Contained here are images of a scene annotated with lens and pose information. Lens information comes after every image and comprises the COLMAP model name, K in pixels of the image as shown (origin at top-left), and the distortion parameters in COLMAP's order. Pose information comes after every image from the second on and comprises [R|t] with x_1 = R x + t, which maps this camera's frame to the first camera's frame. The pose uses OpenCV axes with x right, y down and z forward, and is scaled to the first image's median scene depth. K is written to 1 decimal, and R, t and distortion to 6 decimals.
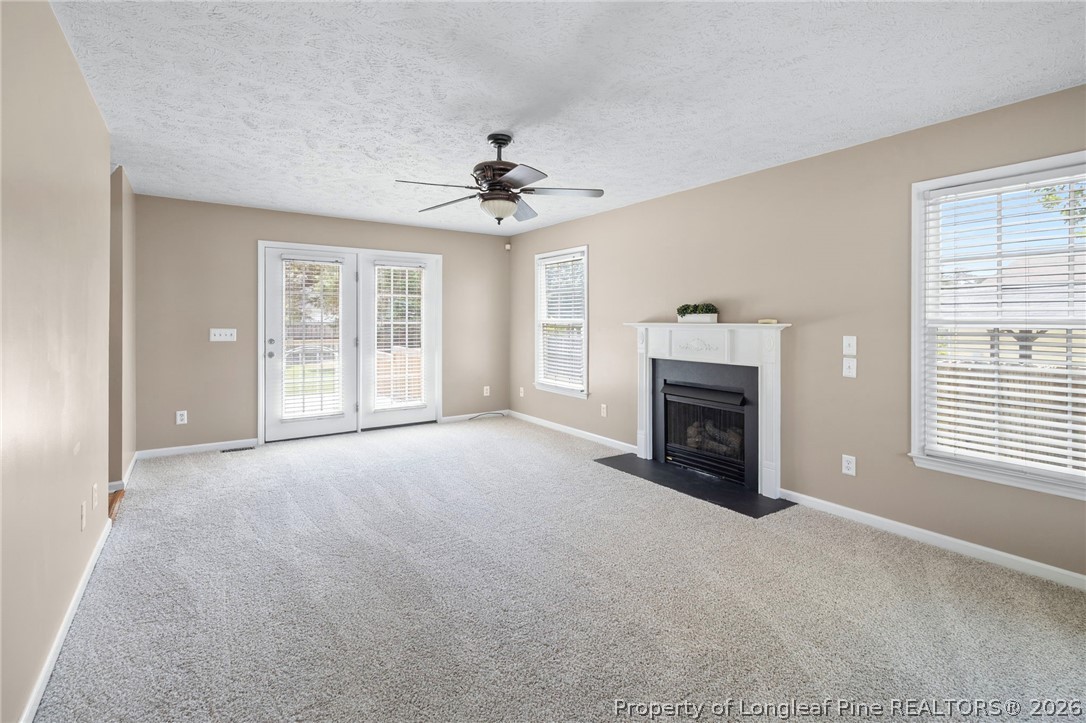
lens RADIAL K [[516.0, 0, 540.4], [0, 516.0, 328.9], [0, 0, 1]] dist [0.001196, -0.000477]
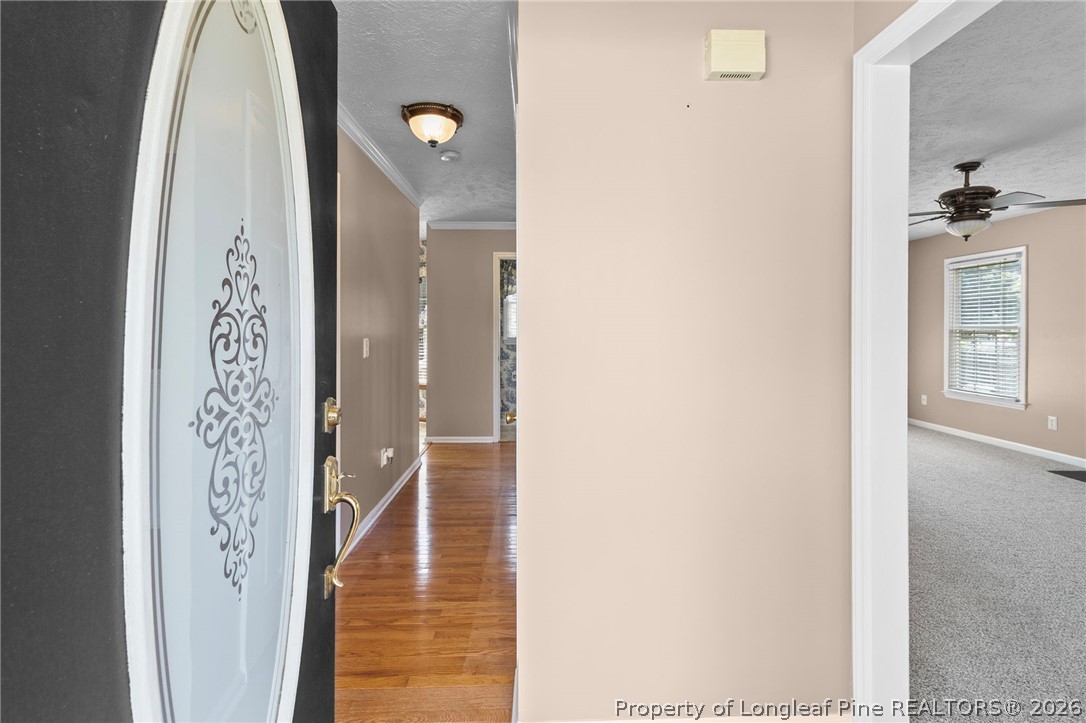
lens RADIAL K [[516.0, 0, 533.1], [0, 516.0, 341.8], [0, 0, 1]] dist [0.001196, -0.000477]
pose [[0.836690, 0.006700, -0.547636, -0.231941], [-0.003105, 0.999967, 0.007491, 0.013008], [0.547668, -0.004567, 0.836683, -0.438959]]
